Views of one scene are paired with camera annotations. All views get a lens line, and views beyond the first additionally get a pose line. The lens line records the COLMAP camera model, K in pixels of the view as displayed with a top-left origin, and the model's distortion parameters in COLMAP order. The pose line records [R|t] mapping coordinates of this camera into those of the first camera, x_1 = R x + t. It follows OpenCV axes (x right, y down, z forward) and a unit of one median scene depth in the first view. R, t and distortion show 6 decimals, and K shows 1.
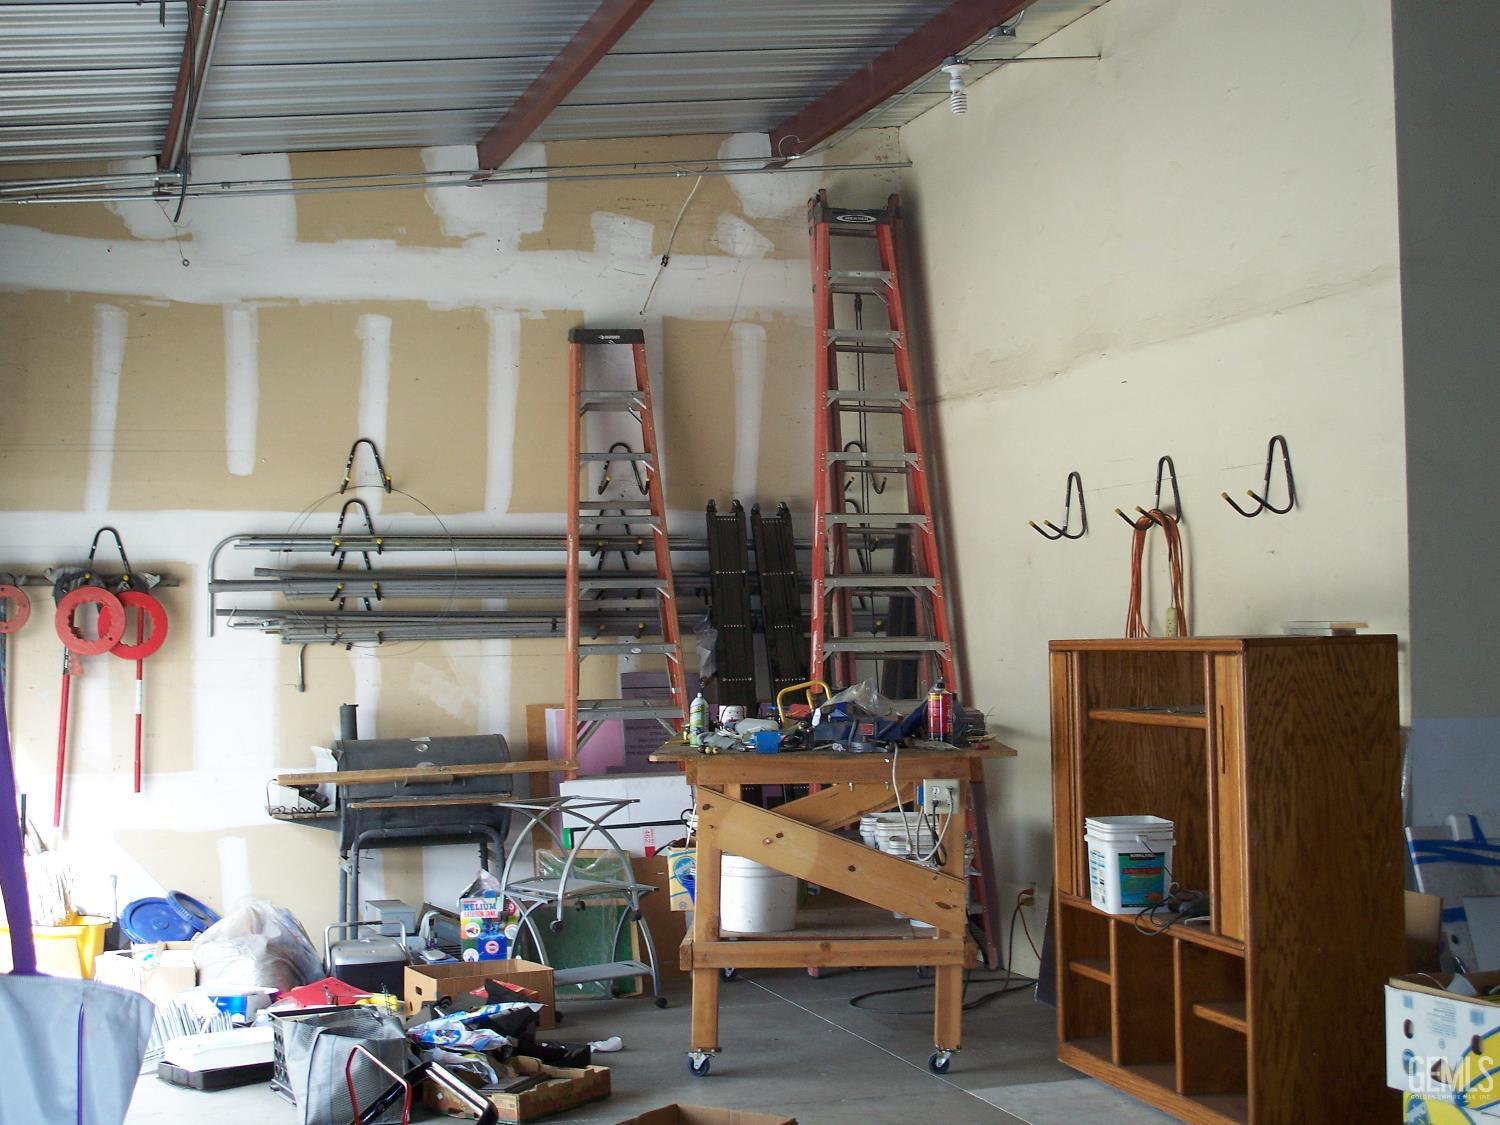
lens RADIAL K [[2185.9, 0, 767.7], [0, 2185.9, 555.6], [0, 0, 1]] dist [-0.132972, 0.154746]
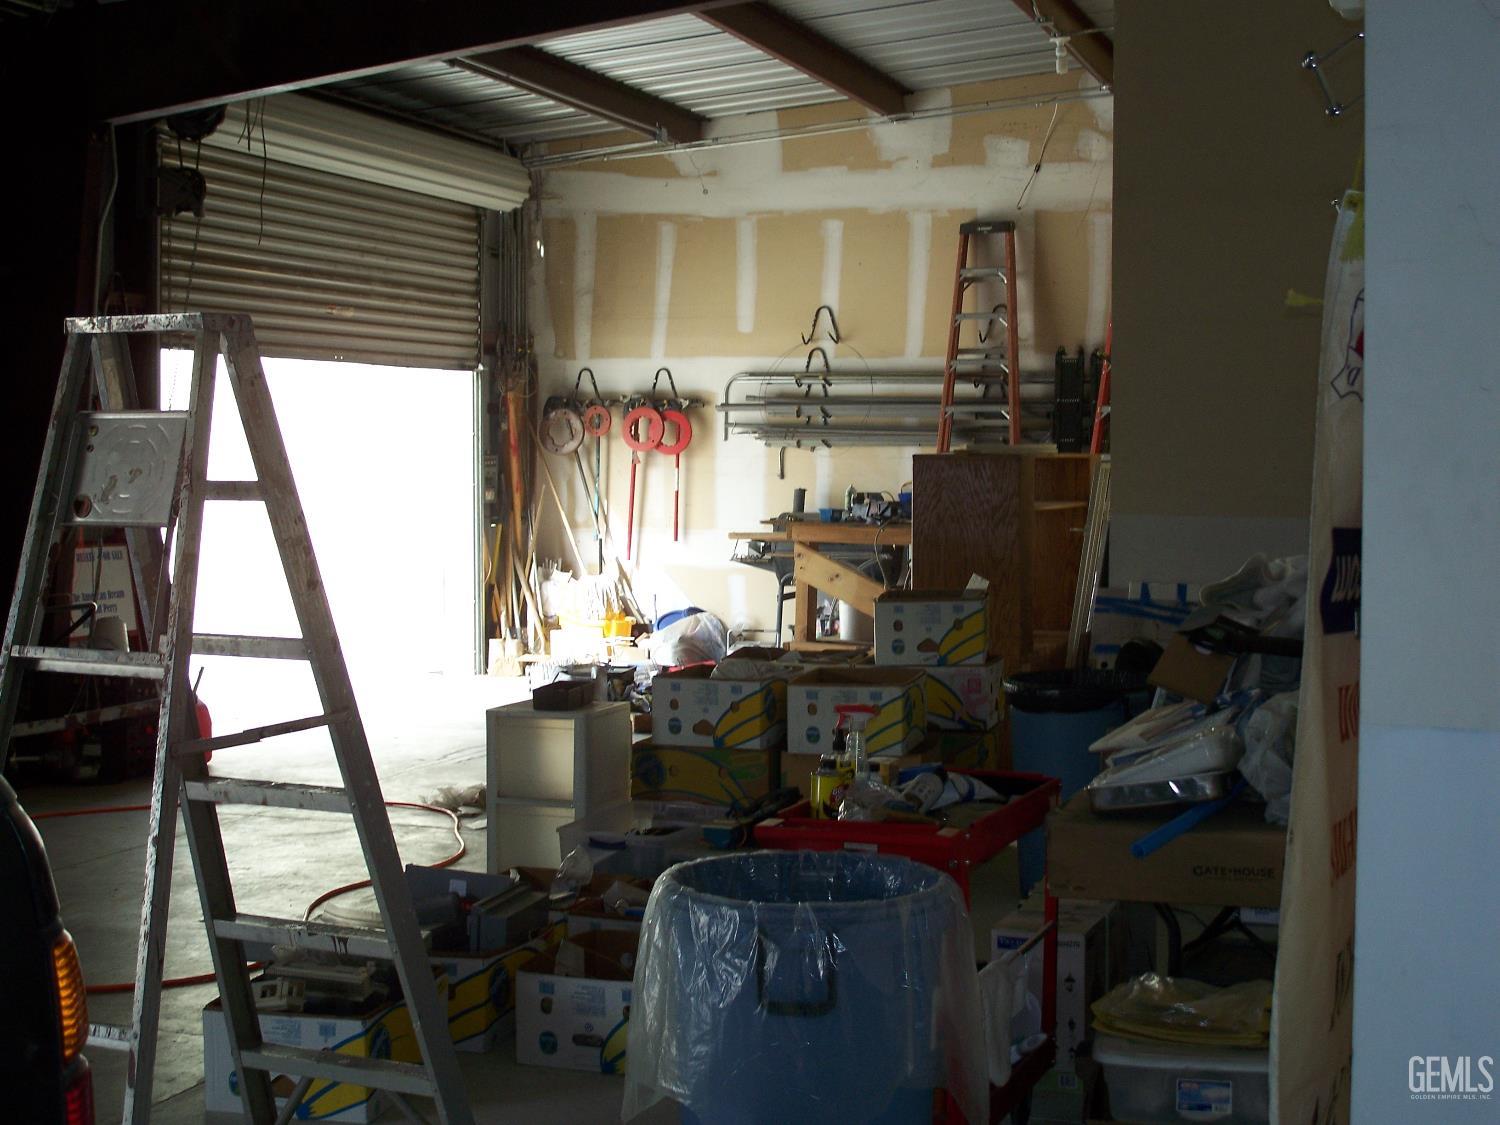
lens RADIAL K [[2185.9, 0, 767.7], [0, 2185.9, 555.6], [0, 0, 1]] dist [-0.132972, 0.154746]
pose [[0.812362, 0.049261, -0.581069, 0.641754], [0.003344, 0.996016, 0.089114, -0.017901], [0.583144, -0.074335, 0.808961, -0.212259]]
